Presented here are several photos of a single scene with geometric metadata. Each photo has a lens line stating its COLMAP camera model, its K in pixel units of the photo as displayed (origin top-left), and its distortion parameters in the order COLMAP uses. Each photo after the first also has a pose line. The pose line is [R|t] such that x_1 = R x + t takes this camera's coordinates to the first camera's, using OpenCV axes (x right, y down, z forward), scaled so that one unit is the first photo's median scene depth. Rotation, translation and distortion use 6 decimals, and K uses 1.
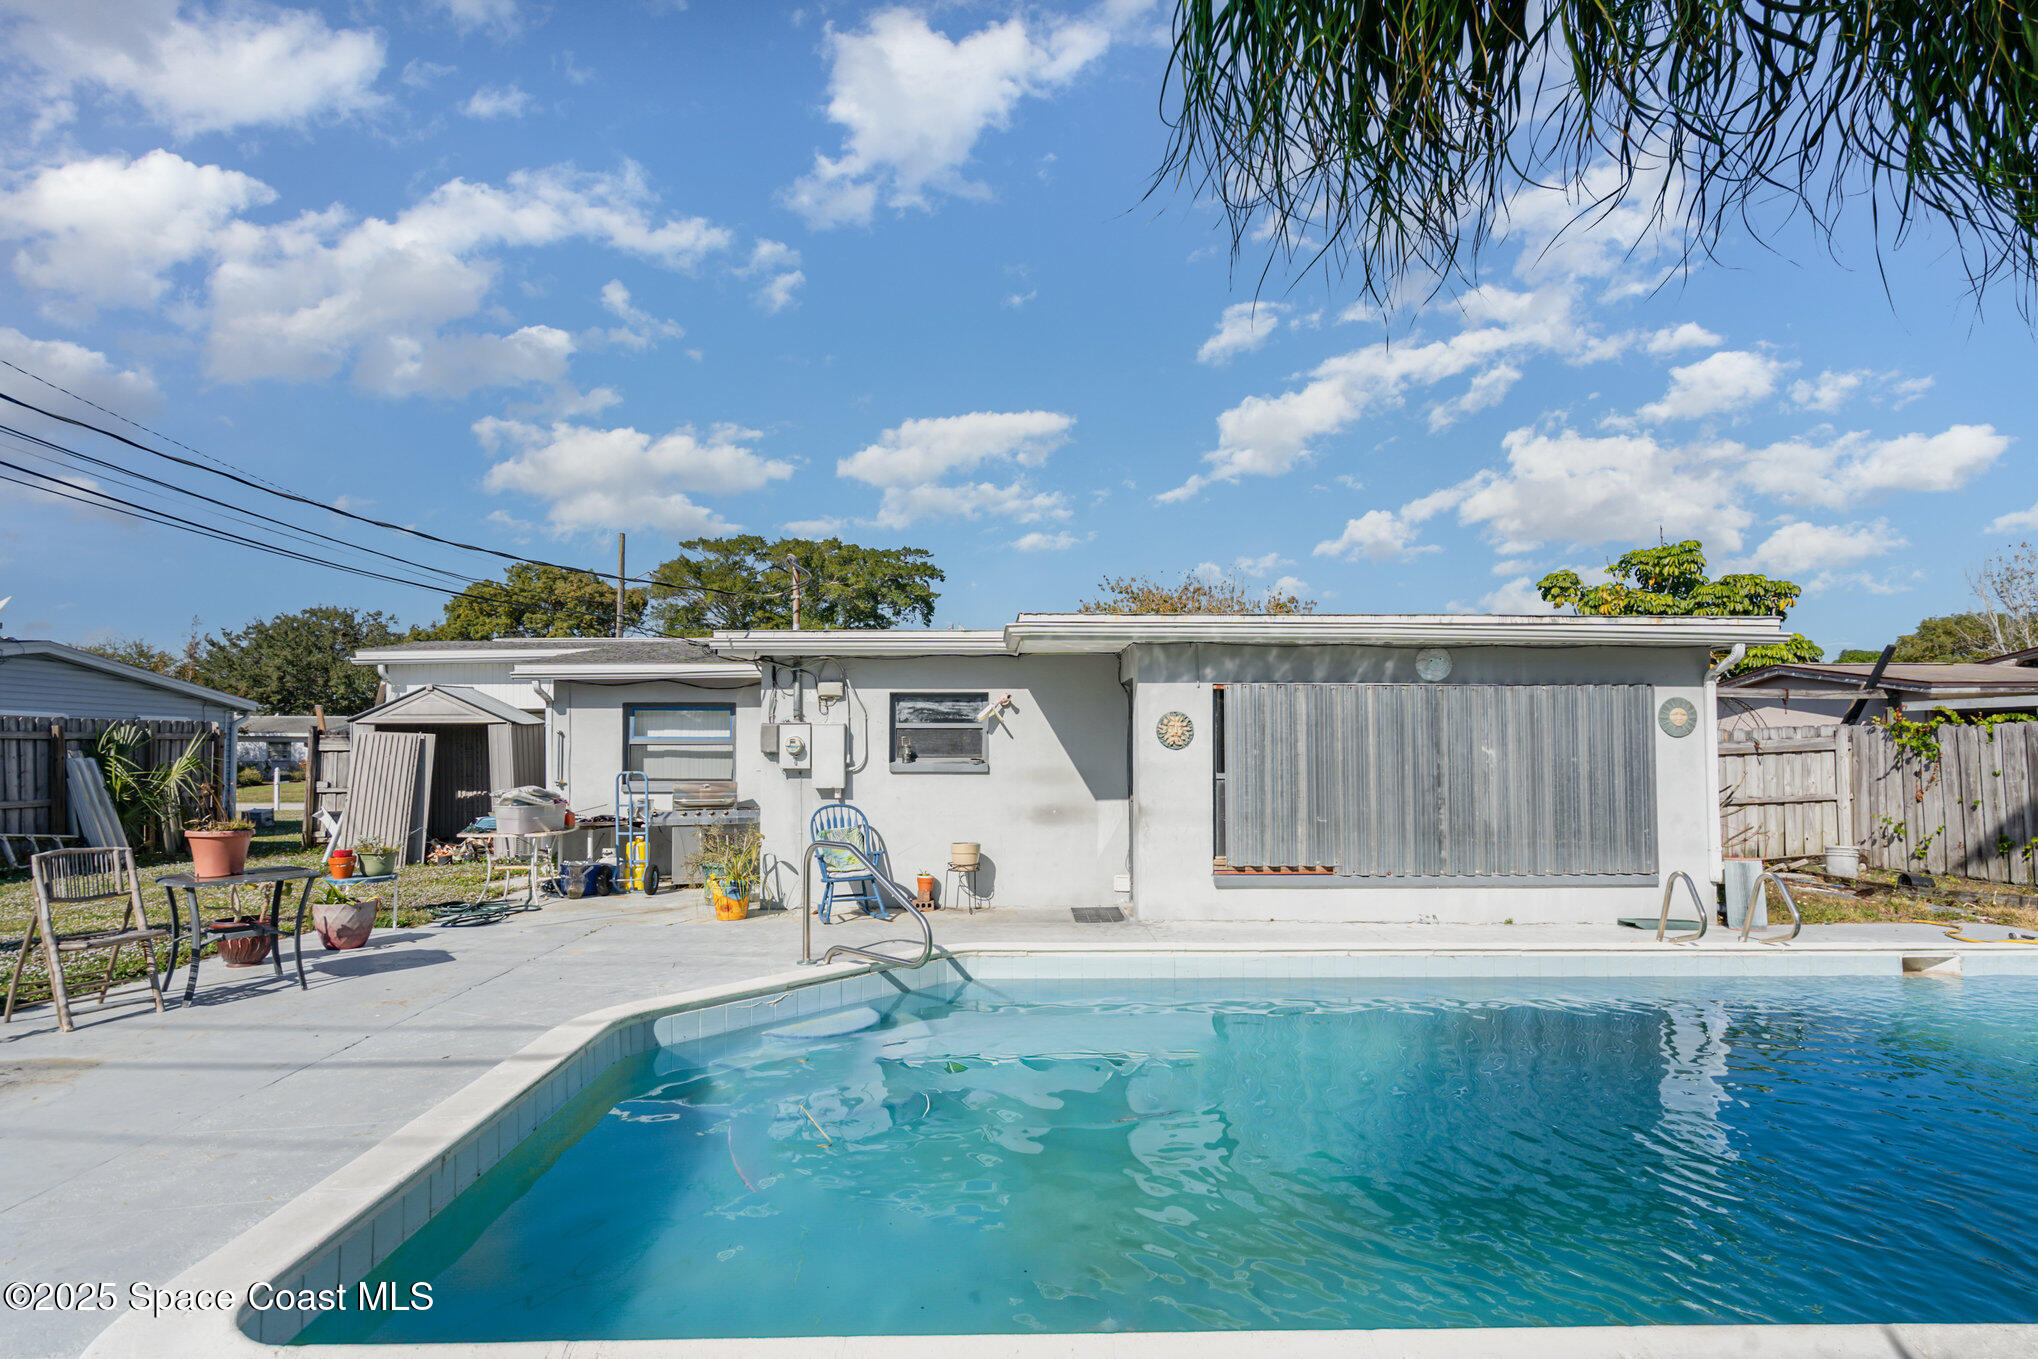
lens RADIAL K [[1006.9, 0, 1018.6], [0, 1006.9, 711.6], [0, 0, 1]] dist [0.001622, 0.000051]
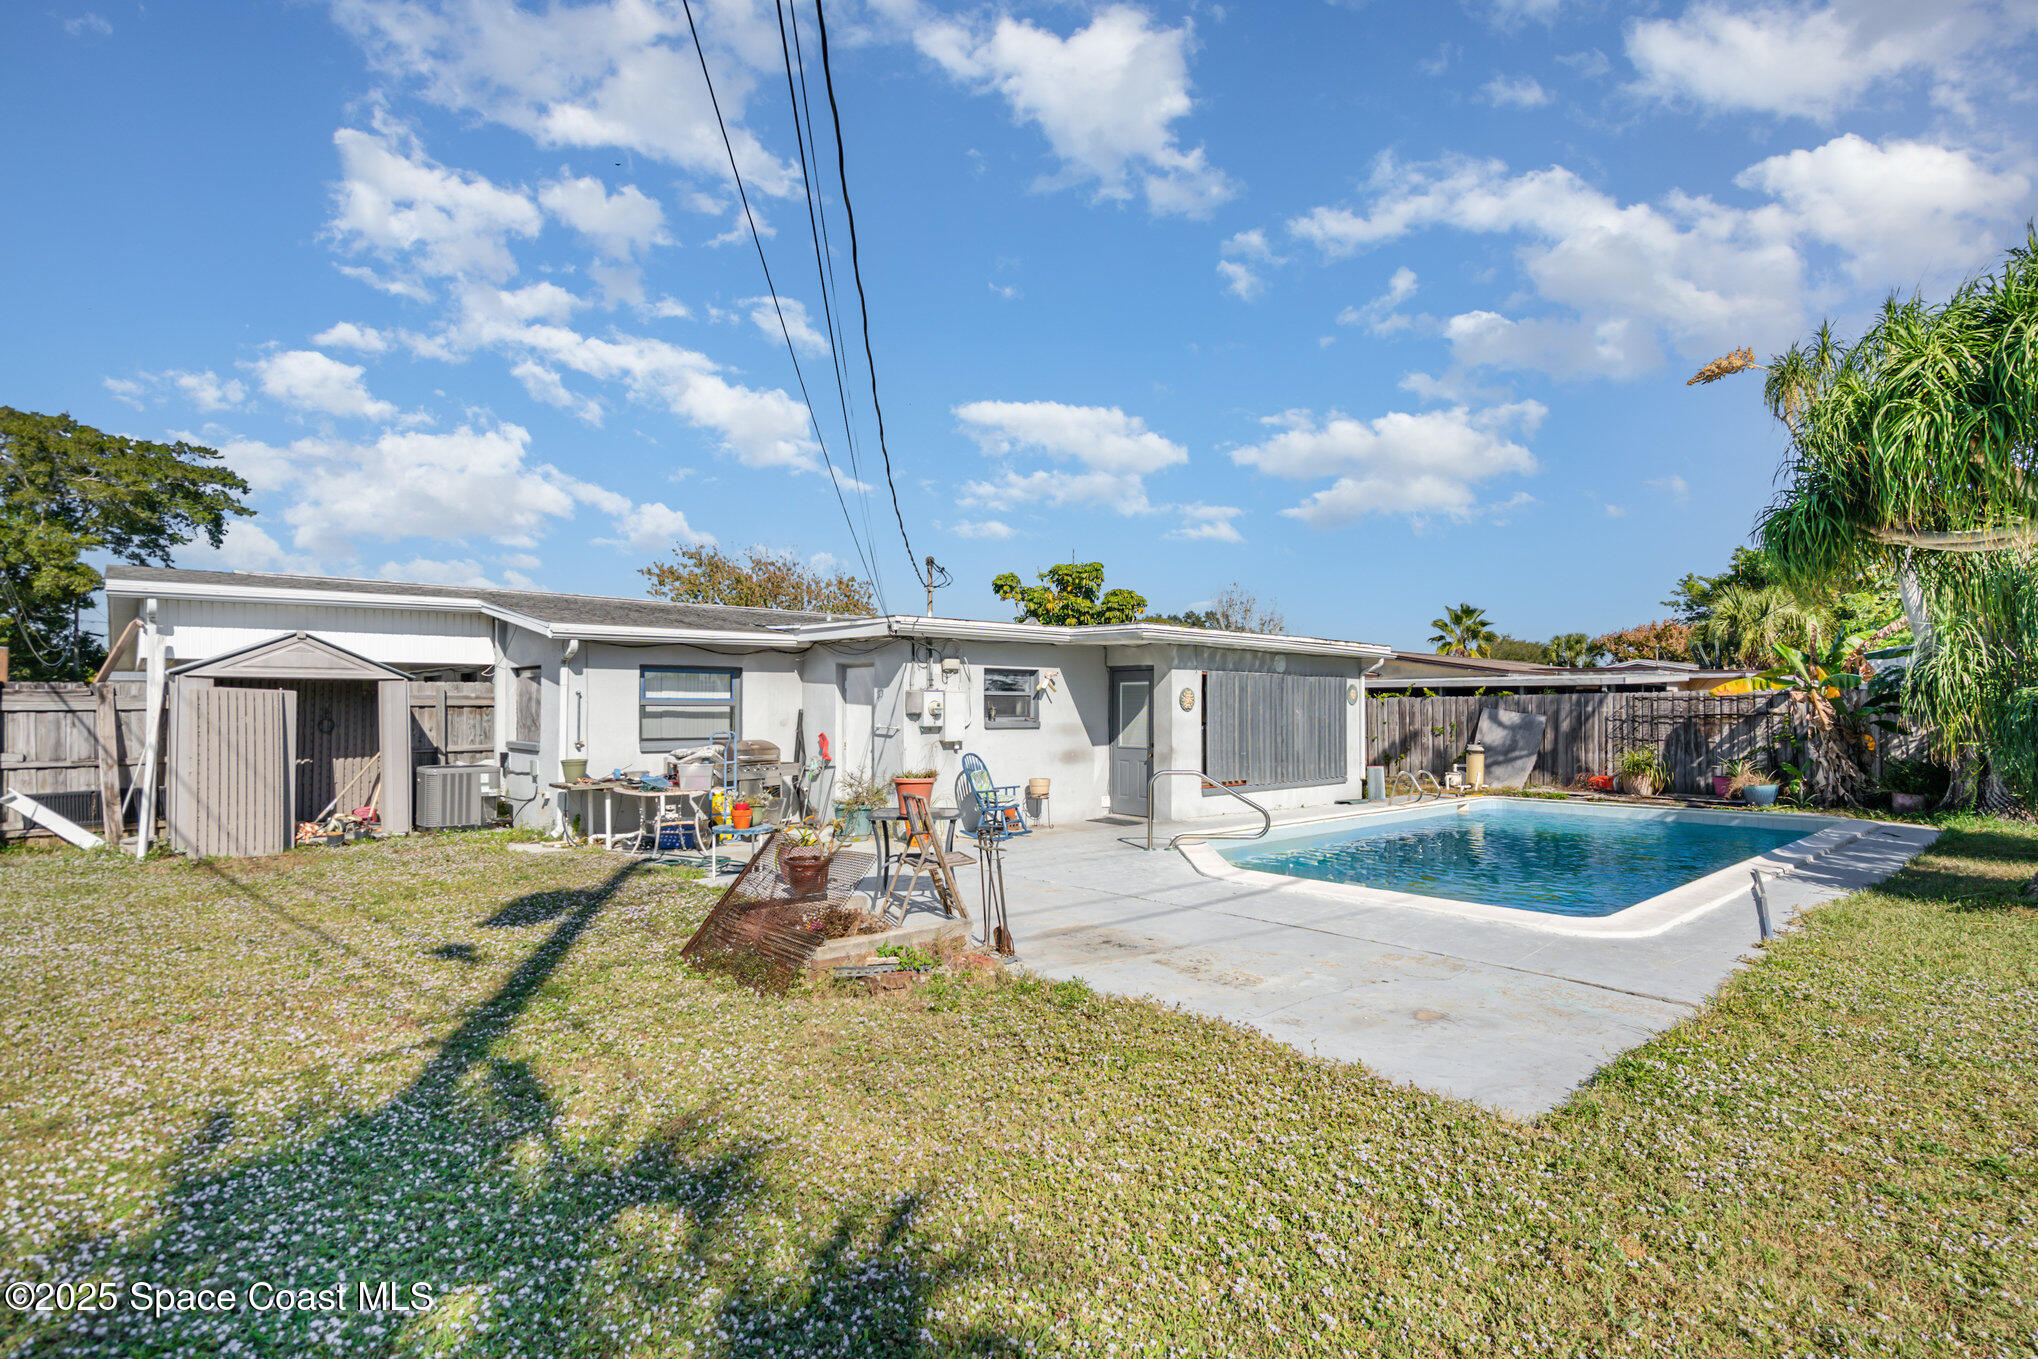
lens RADIAL K [[1006.9, 0, 1018.6], [0, 1006.9, 711.6], [0, 0, 1]] dist [0.001622, 0.000051]
pose [[0.757693, -0.000623, 0.652611, -0.960419], [-0.027582, 0.999075, 0.032977, -0.006478], [-0.652028, -0.042987, 0.756975, -0.024185]]
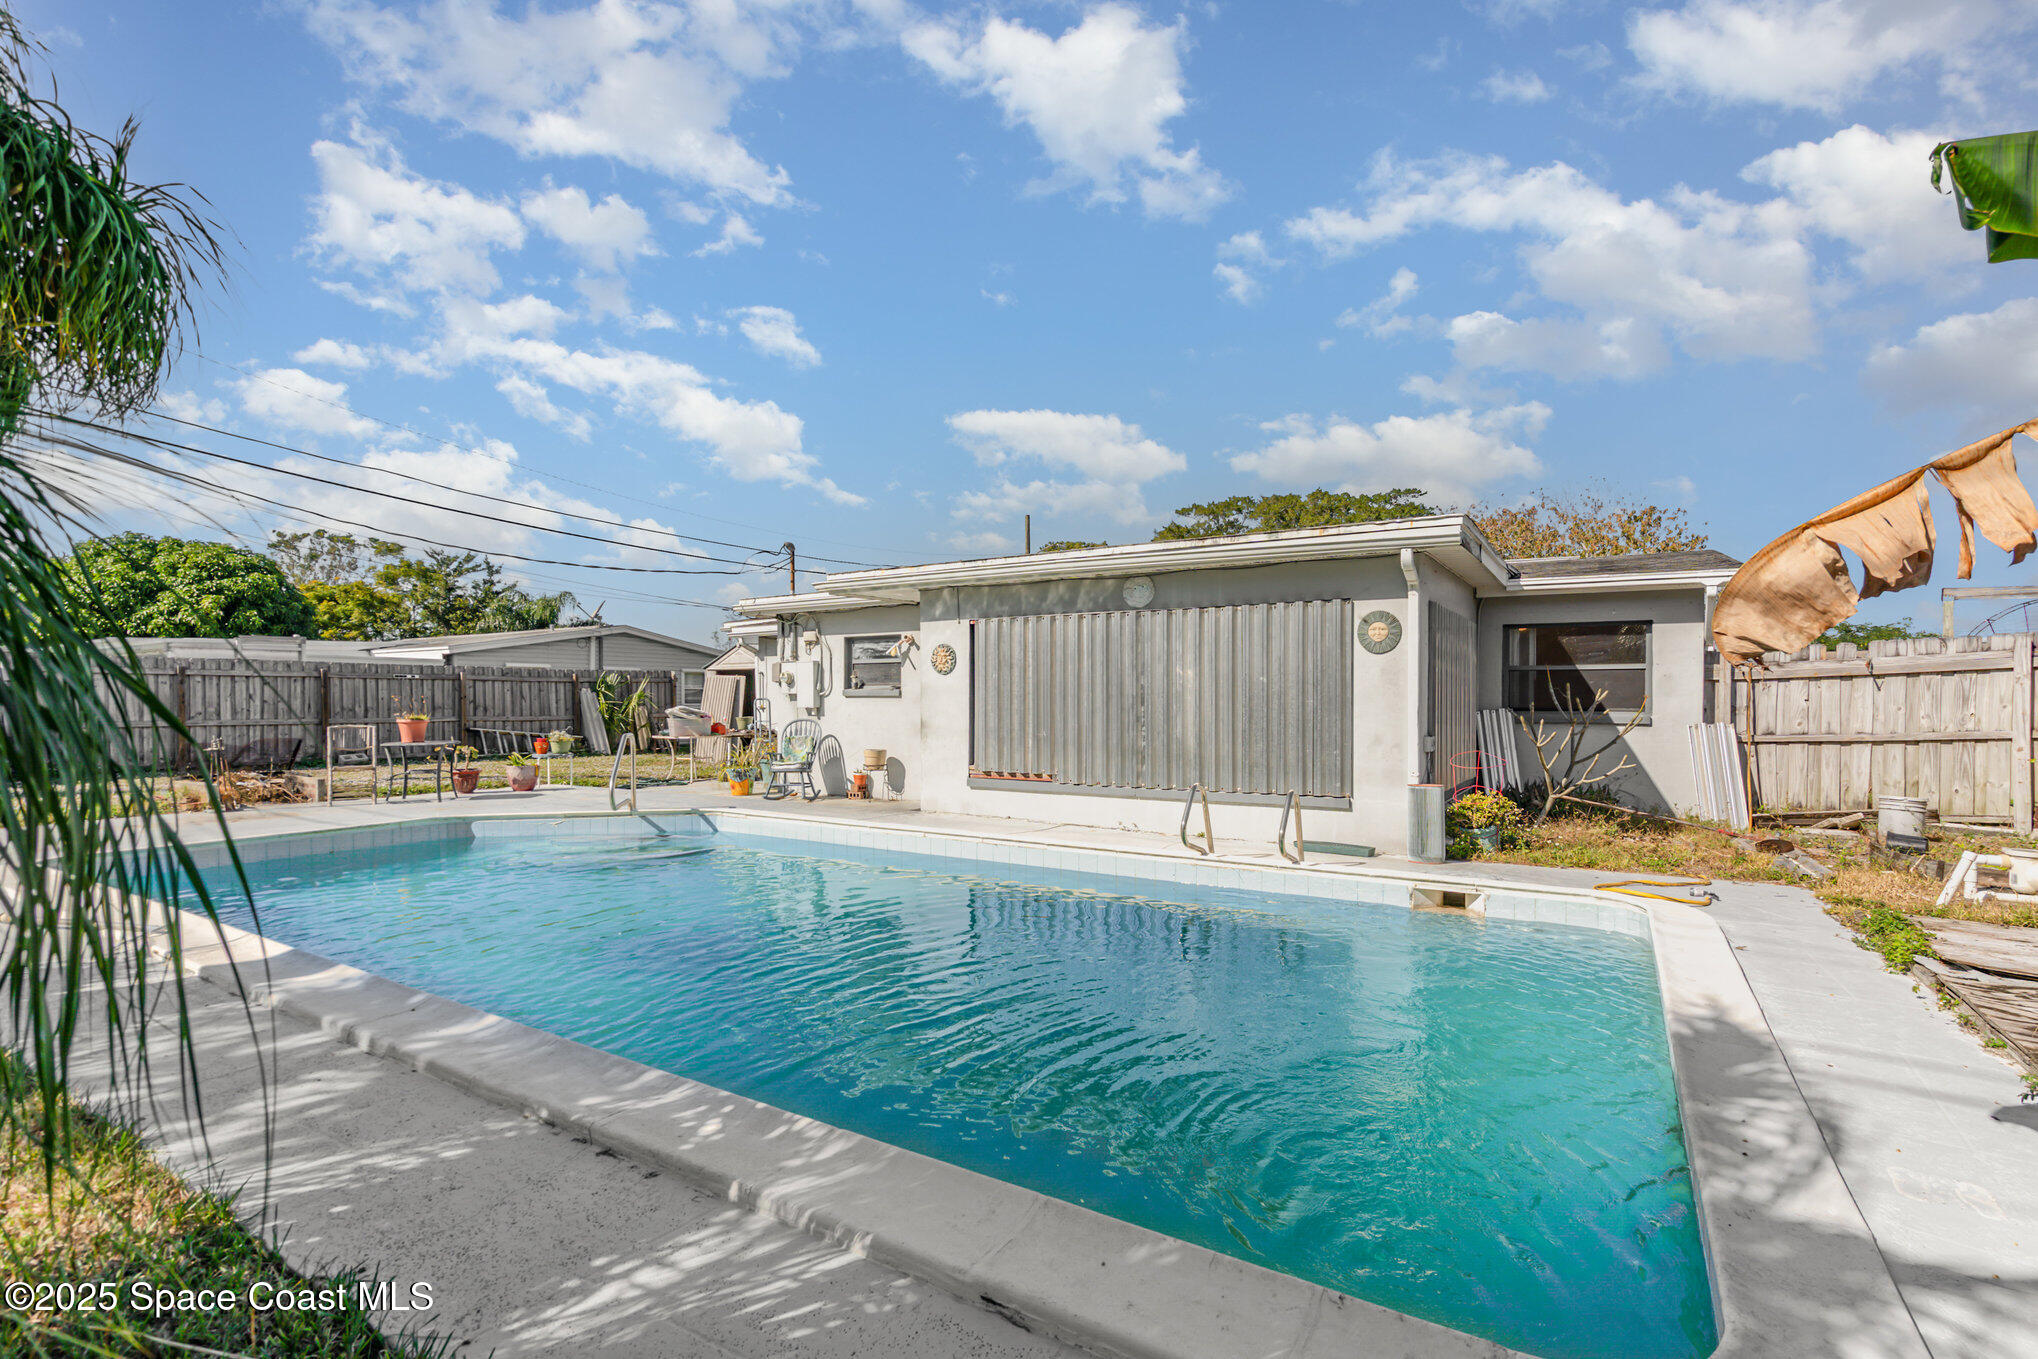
lens RADIAL K [[959.7, 0, 1019.0], [0, 959.7, 679.5], [0, 0, 1]] dist [-0.000189, -0.000023]
pose [[0.828467, -0.012672, -0.559894, 0.791397], [0.023238, 0.999661, 0.011760, 0.028479], [0.559555, -0.022754, 0.828481, 0.069296]]
